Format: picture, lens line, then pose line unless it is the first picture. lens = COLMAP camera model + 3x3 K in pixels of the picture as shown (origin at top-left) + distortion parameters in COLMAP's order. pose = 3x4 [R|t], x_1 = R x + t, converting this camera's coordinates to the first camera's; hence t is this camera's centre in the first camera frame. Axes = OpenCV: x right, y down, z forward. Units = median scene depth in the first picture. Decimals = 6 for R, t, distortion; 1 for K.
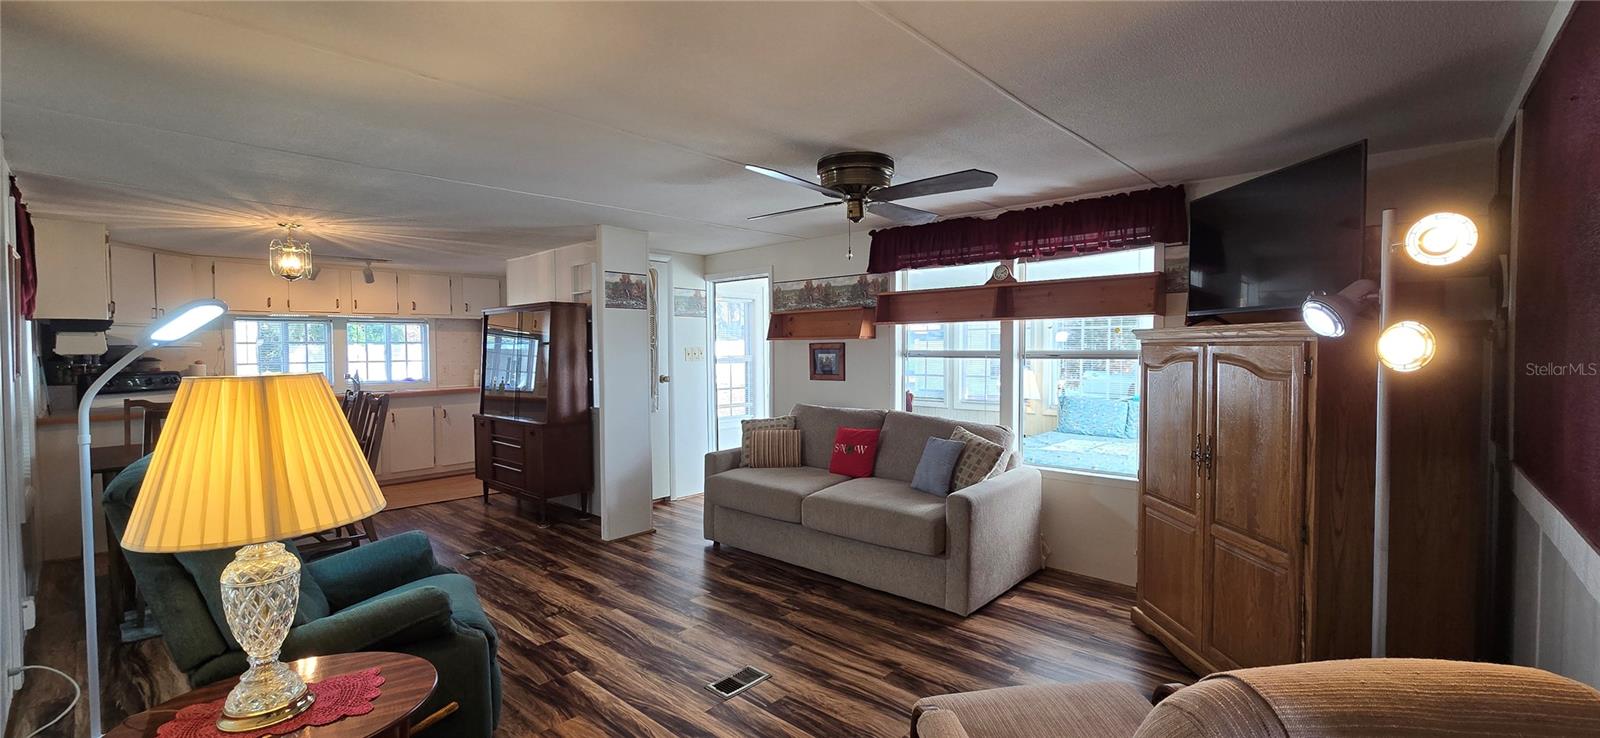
lens RADIAL K [[655.4, 0, 807.4], [0, 655.4, 367.6], [0, 0, 1]] dist [-0.001138, 0.000449]
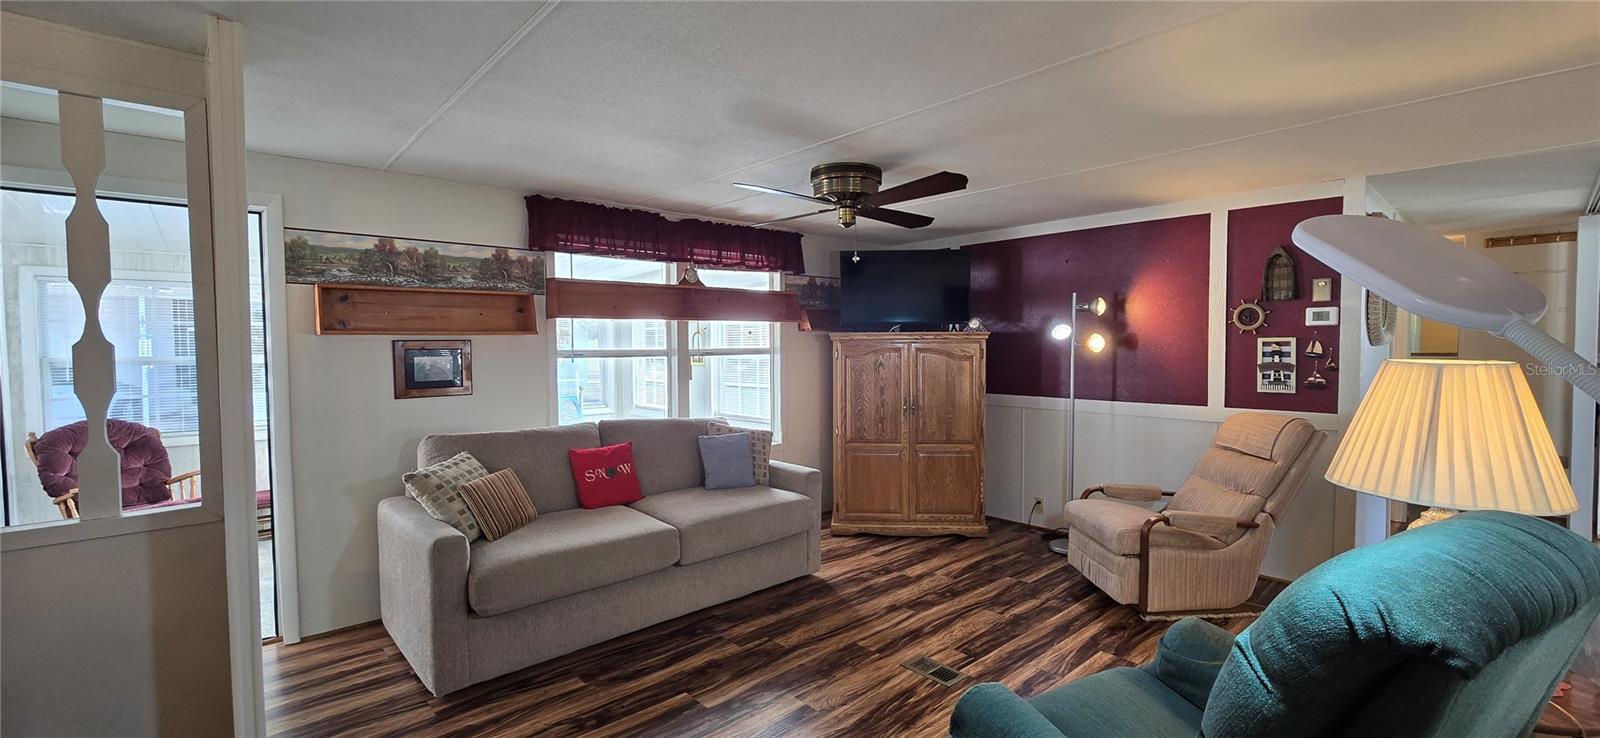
lens RADIAL K [[655.4, 0, 807.4], [0, 655.4, 367.9], [0, 0, 1]] dist [-0.001138, 0.000449]
pose [[0.099481, -0.032361, 0.994513, -0.694429], [0.036978, 0.998901, 0.028805, -0.017612], [-0.994352, 0.033910, 0.100569, 0.663987]]
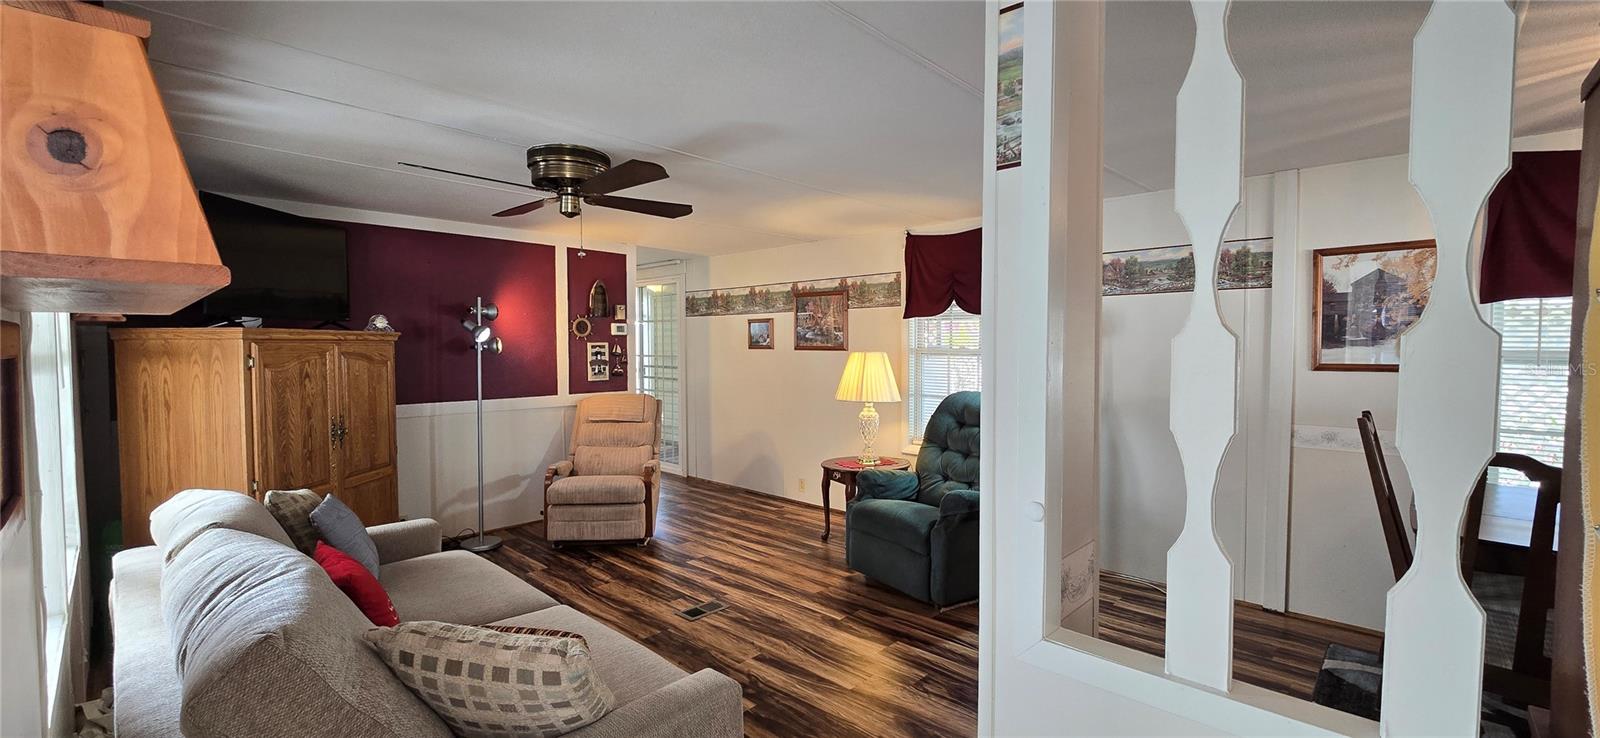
lens RADIAL K [[655.4, 0, 802.4], [0, 655.4, 364.7], [0, 0, 1]] dist [-0.001138, 0.000449]
pose [[-0.999653, 0.005974, 0.025649, -0.204050], [0.007540, 0.998083, 0.061432, -0.041036], [-0.025232, 0.061604, -0.997782, 1.368609]]
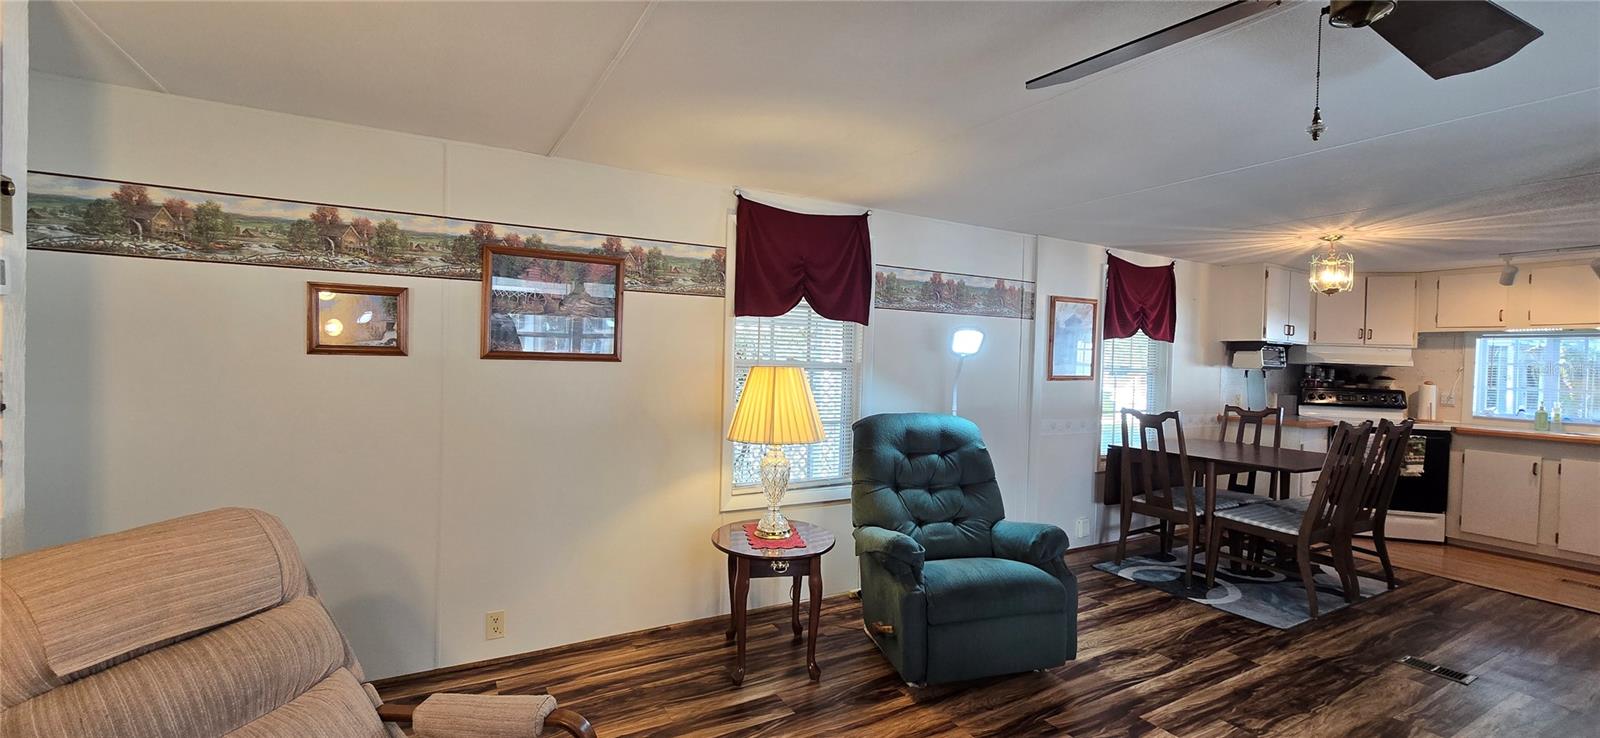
lens RADIAL K [[655.4, 0, 802.9], [0, 655.4, 368.2], [0, 0, 1]] dist [-0.001138, 0.000449]
pose [[-0.309045, 0.015633, -0.950919, 0.356013], [-0.051578, 0.998118, 0.033172, -0.019018], [0.949648, 0.059298, -0.307657, 0.570034]]
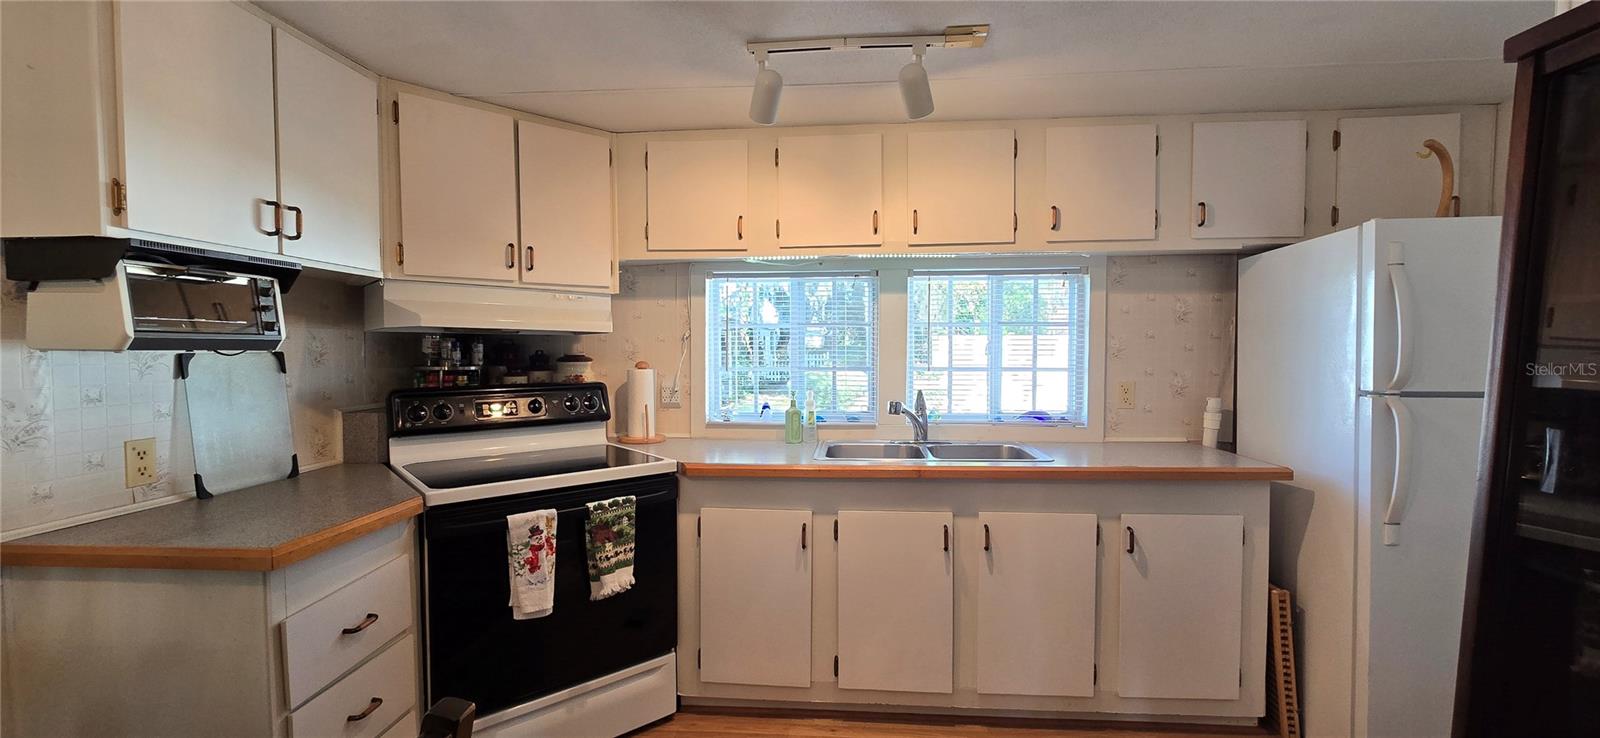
lens RADIAL K [[655.4, 0, 808.4], [0, 655.4, 368.2], [0, 0, 1]] dist [-0.001138, 0.000449]
pose [[0.614471, 0.037479, -0.788049, -0.634868], [-0.026460, 0.999288, 0.026893, -0.029659], [0.788496, 0.004327, 0.615025, 1.074550]]
